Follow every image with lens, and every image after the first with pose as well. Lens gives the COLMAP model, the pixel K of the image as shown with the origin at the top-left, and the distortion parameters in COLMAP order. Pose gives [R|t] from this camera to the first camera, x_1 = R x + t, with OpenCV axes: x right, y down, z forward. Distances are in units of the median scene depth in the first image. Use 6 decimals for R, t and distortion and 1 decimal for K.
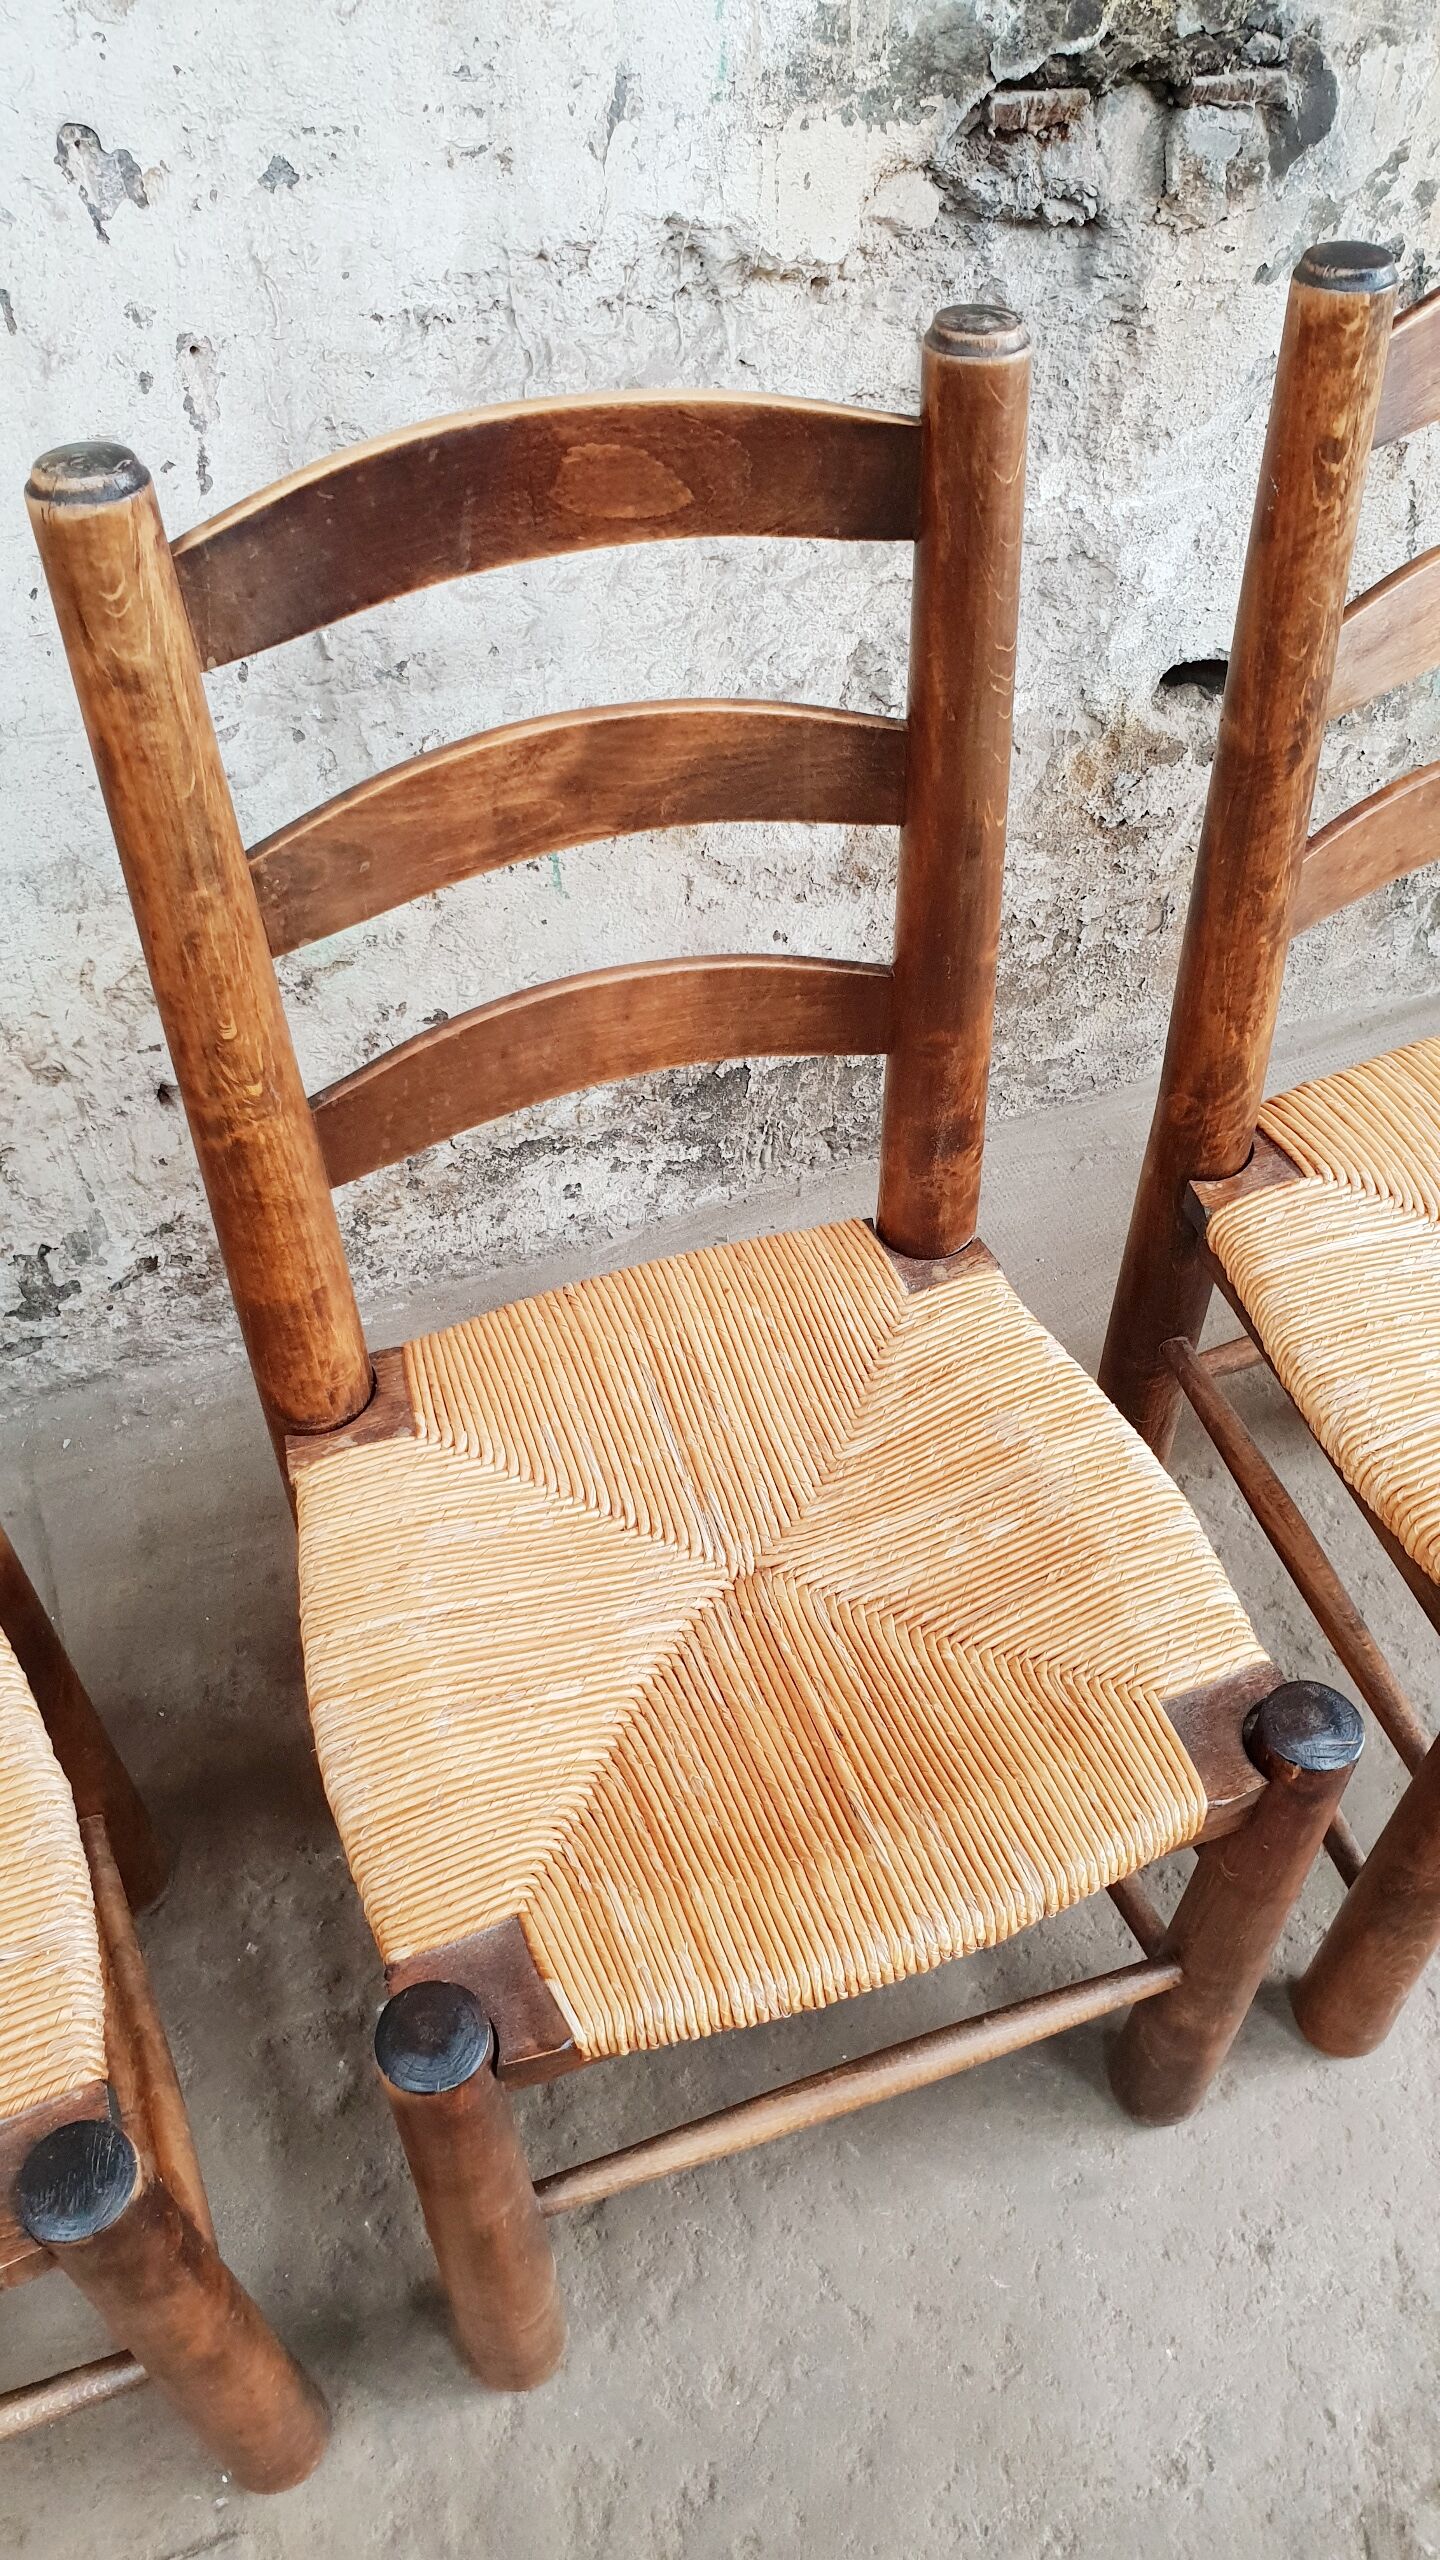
lens RADIAL K [[2005.7, 0, 775.5], [0, 2005.7, 1277.0], [0, 0, 1]] dist [0.011112, 0.007933]
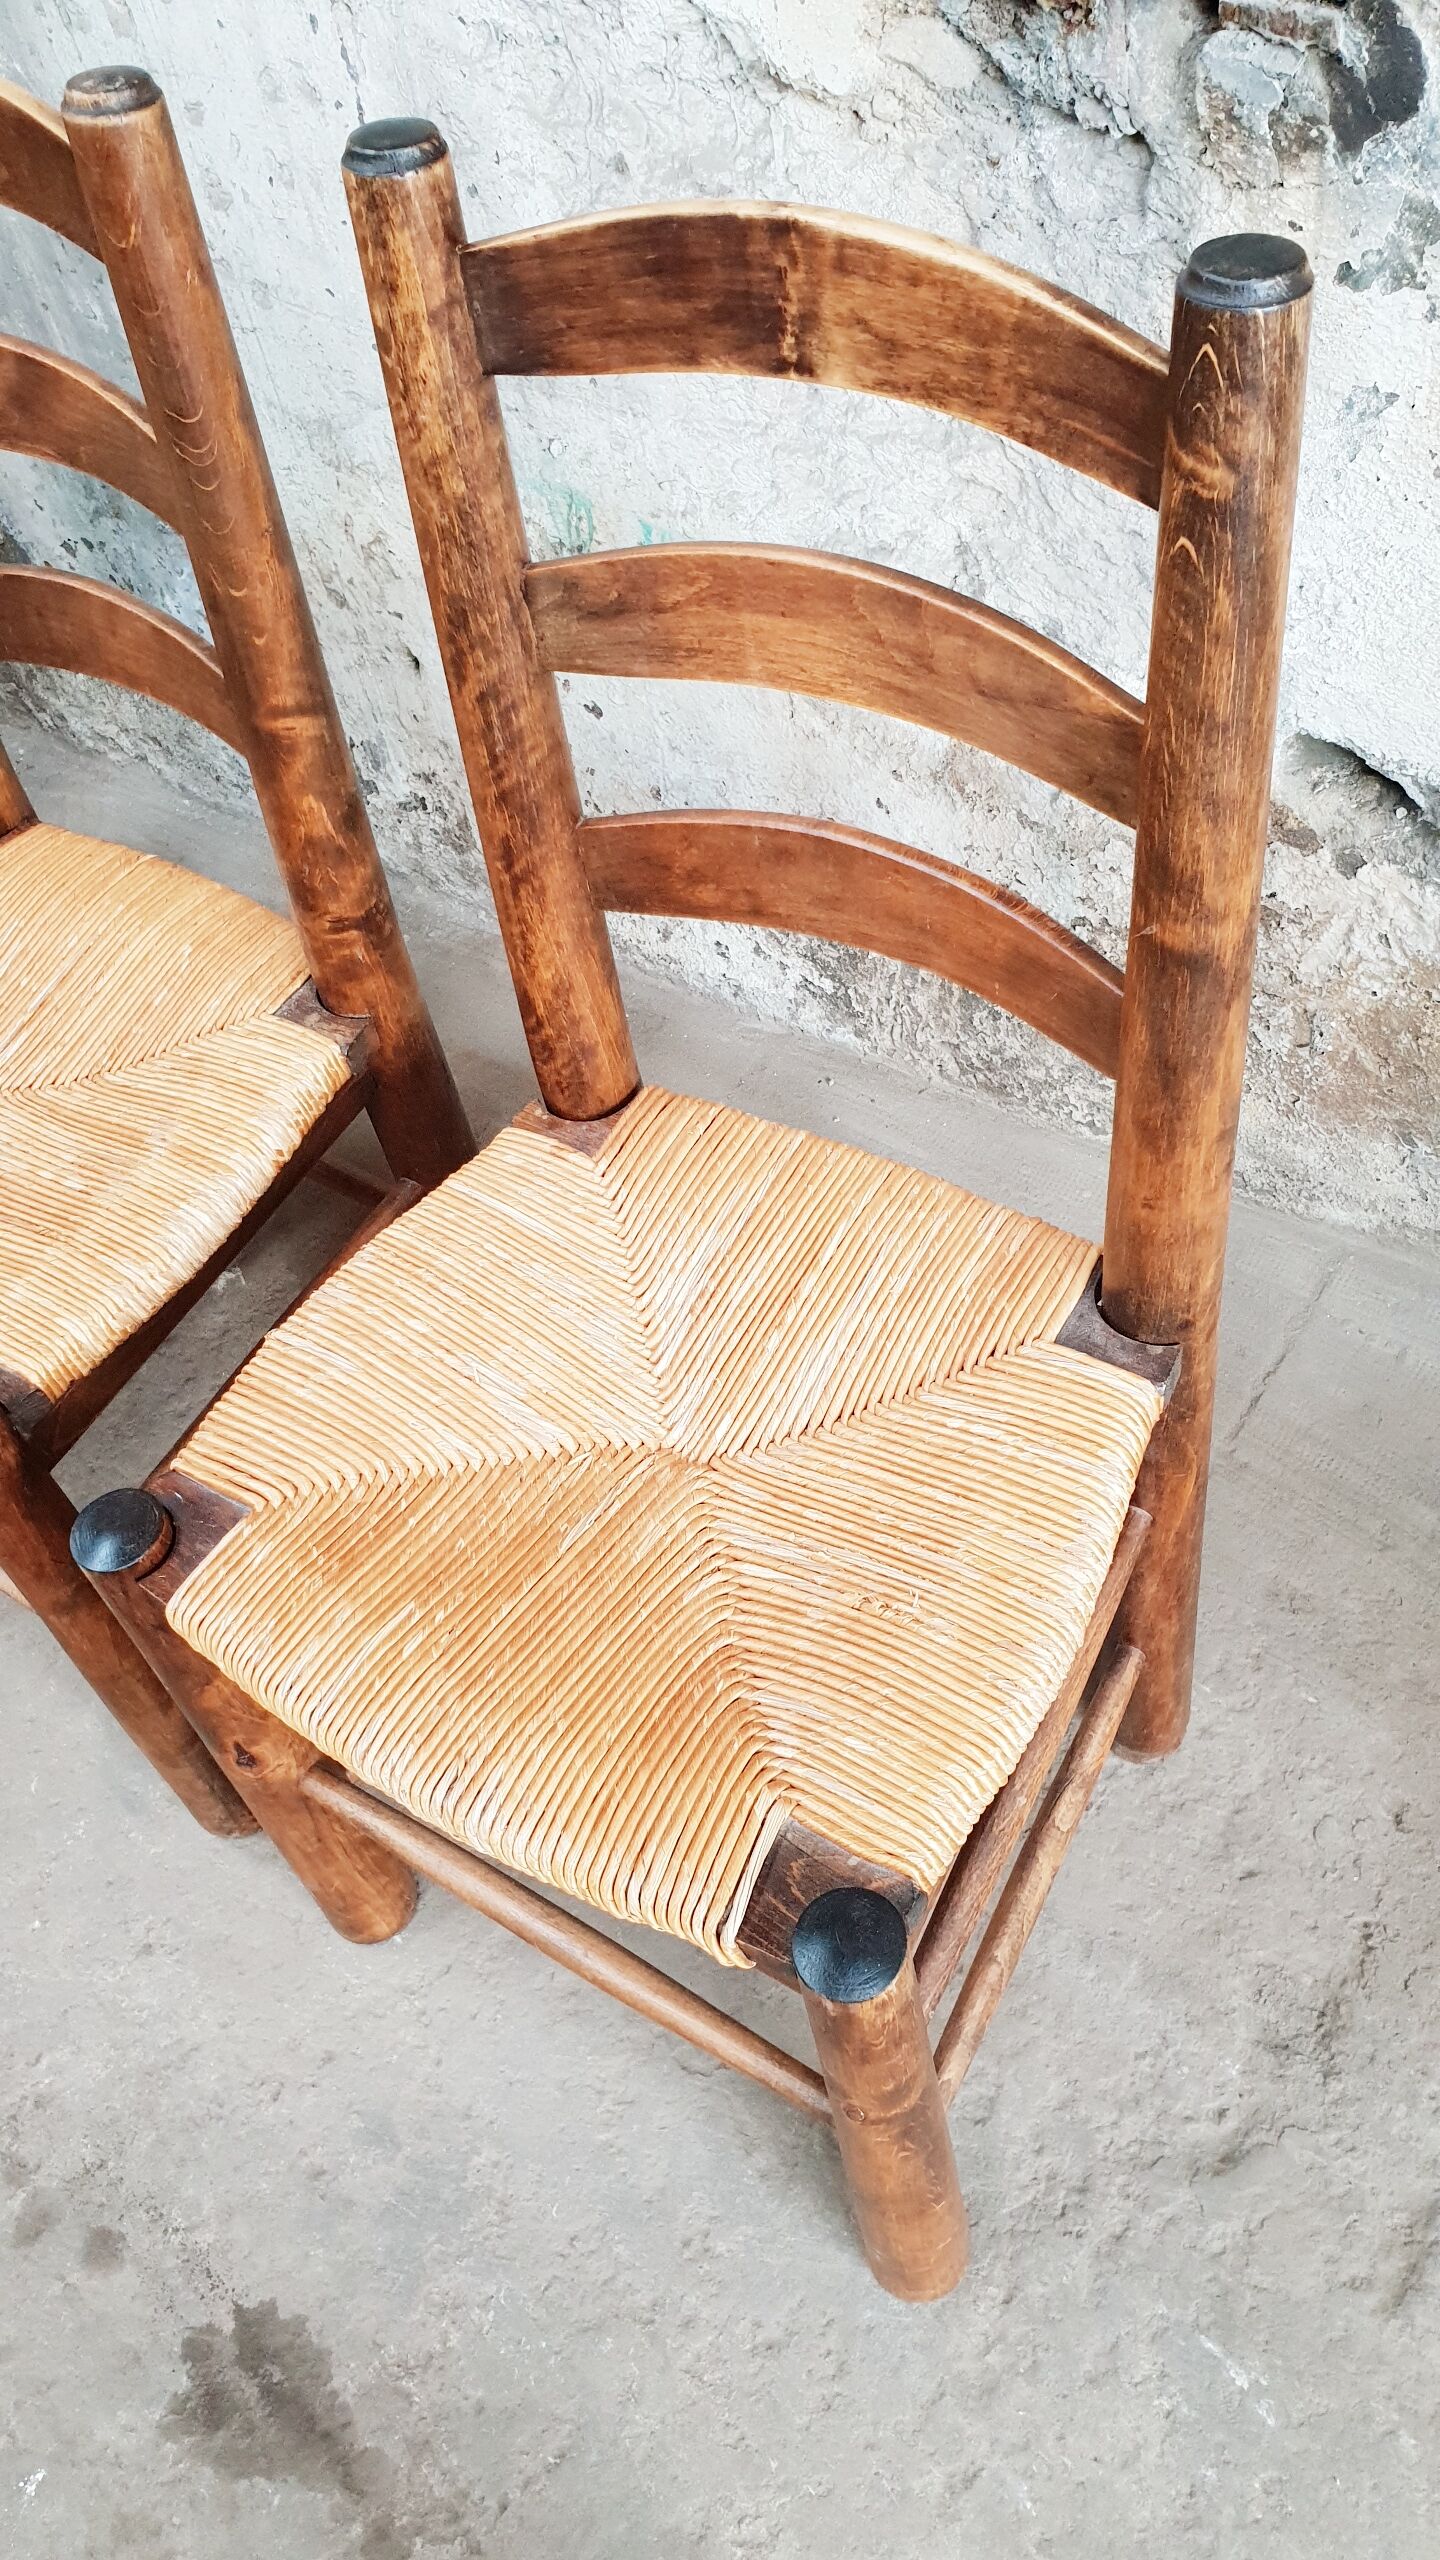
lens RADIAL K [[2005.7, 0, 790.3], [0, 2005.7, 1293.7], [0, 0, 1]] dist [0.011112, 0.007933]
pose [[0.563423, 0.597118, -0.570968, 0.865014], [-0.535917, 0.790126, 0.297479, -0.319698], [0.628767, 0.138385, 0.765181, 0.331646]]
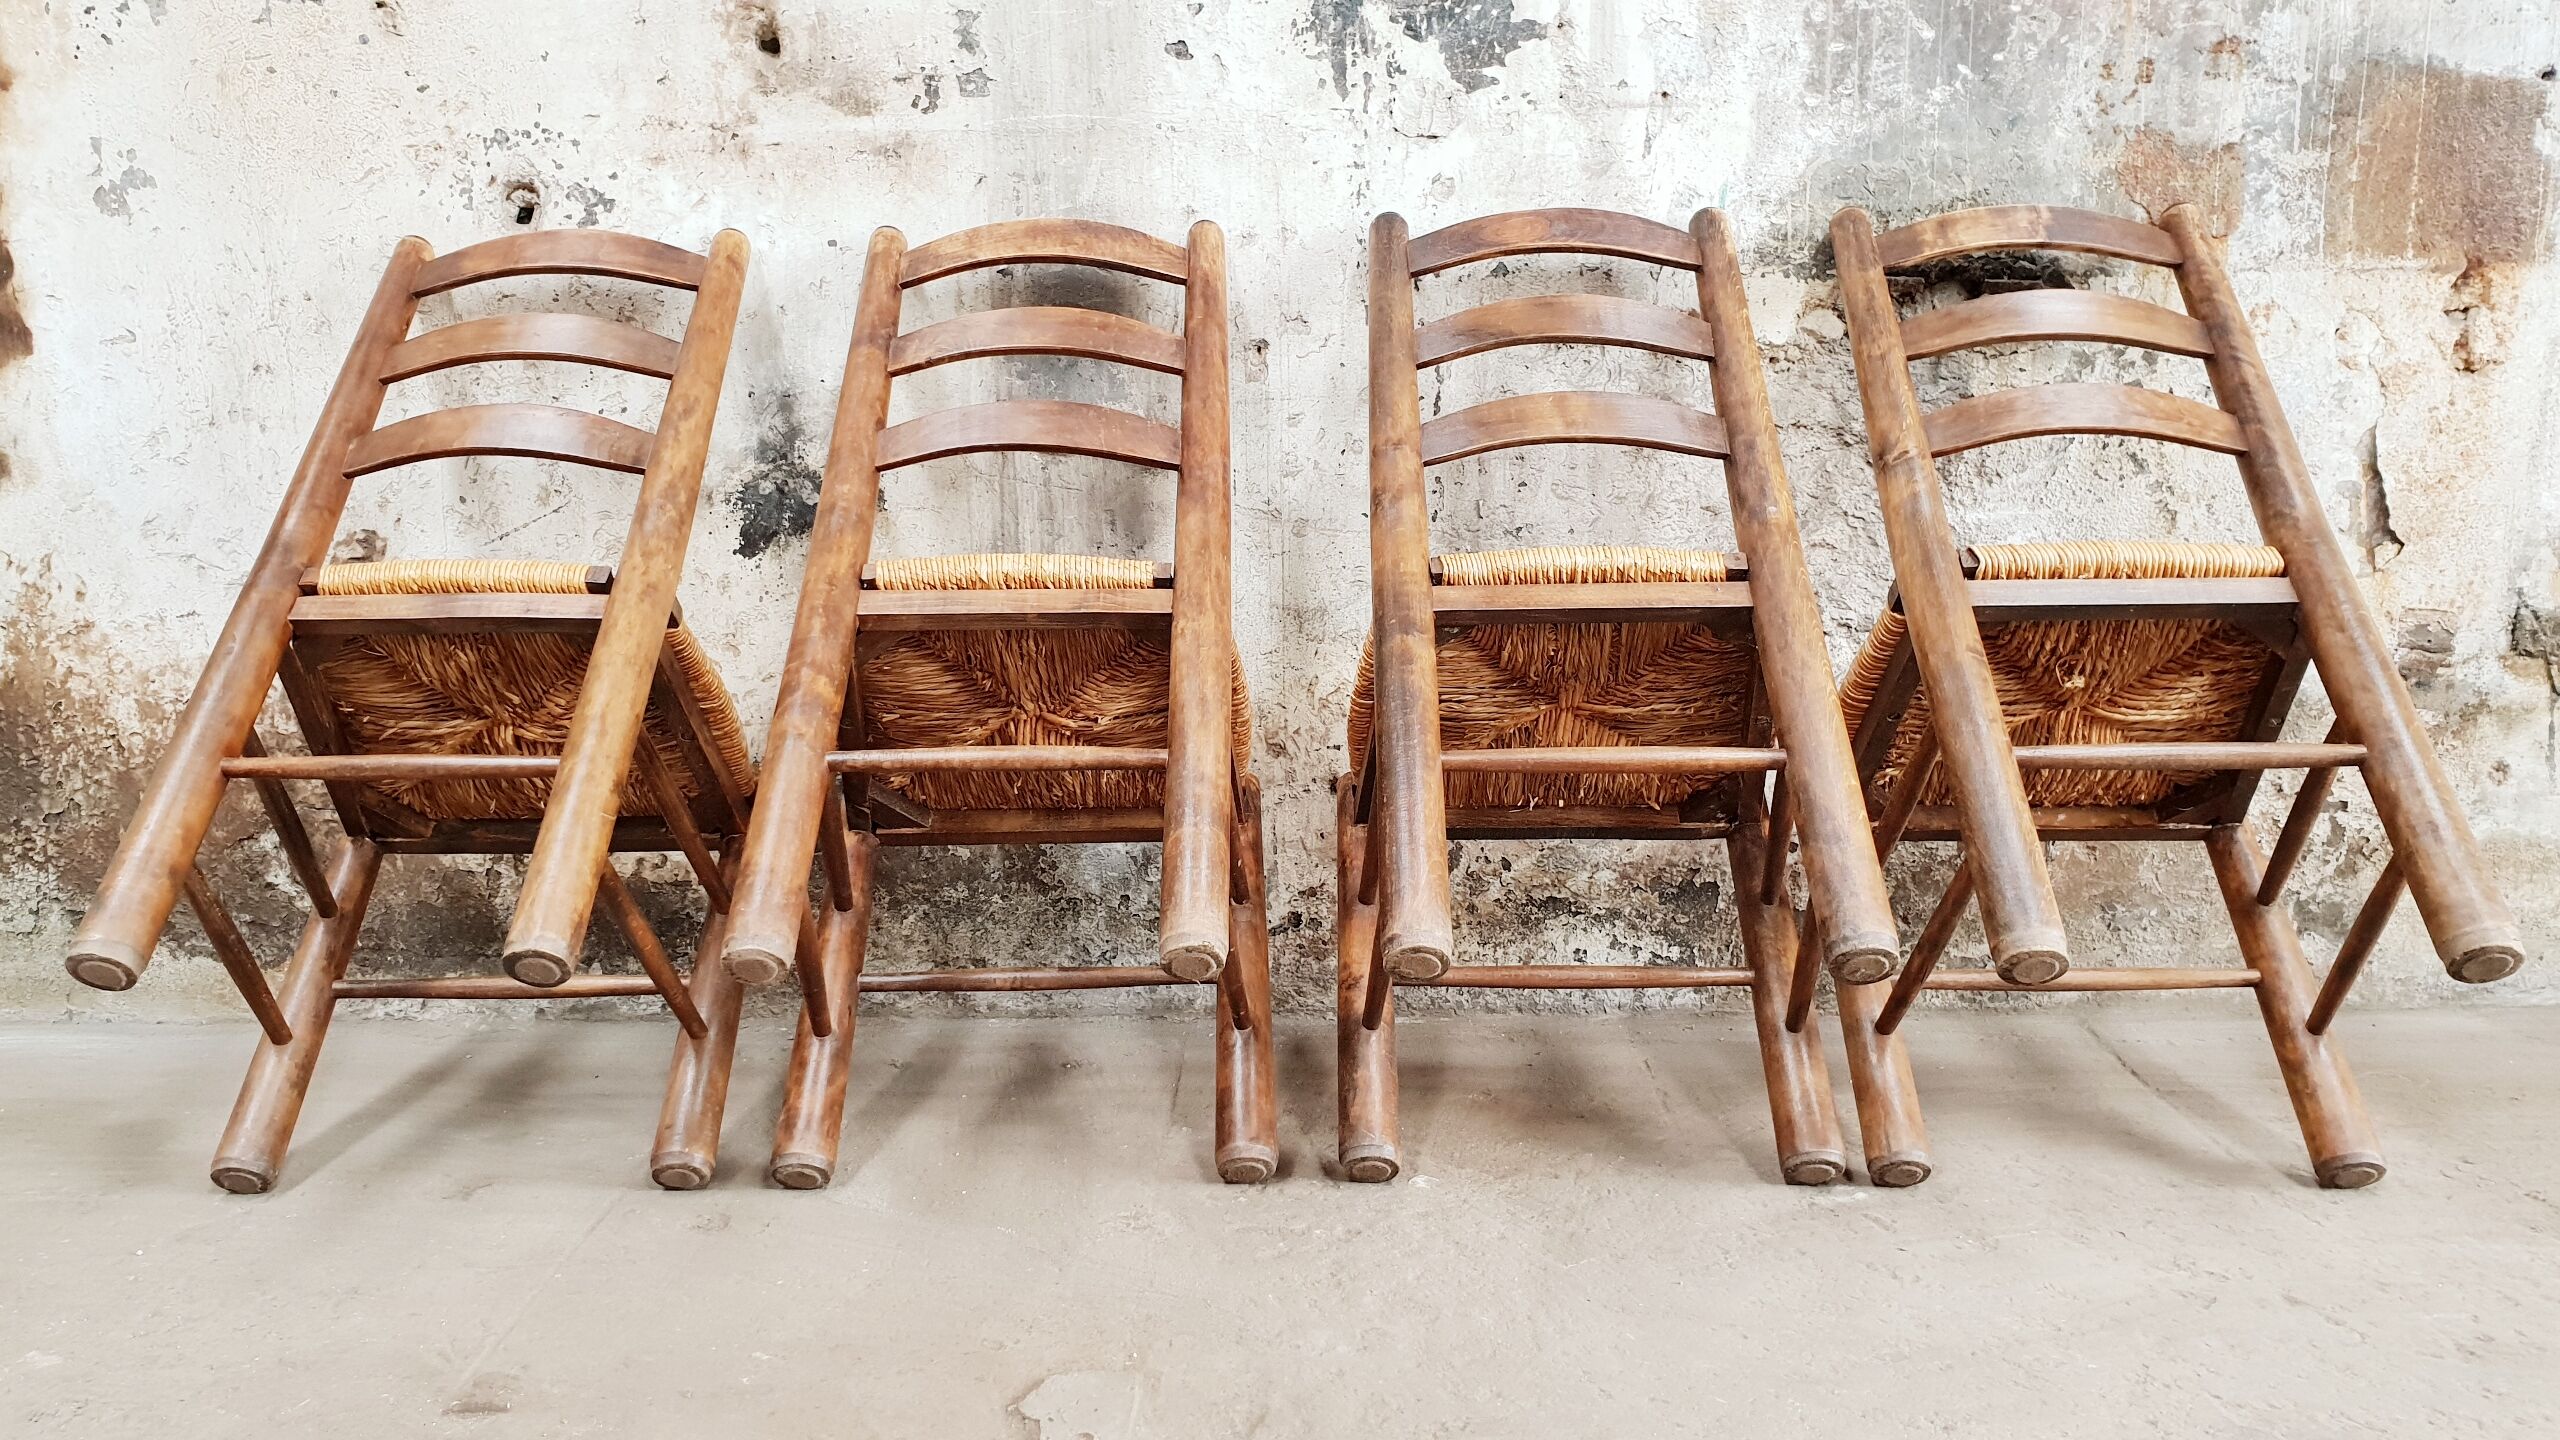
lens RADIAL K [[2005.7, 0, 1262.7], [0, 2005.7, 686.0], [0, 0, 1]] dist [0.011112, 0.007933]
pose [[0.922445, 0.039739, -0.384077, 0.314273], [-0.278006, 0.758658, -0.589195, 0.980105], [0.267969, 0.650276, 0.710868, -0.273757]]
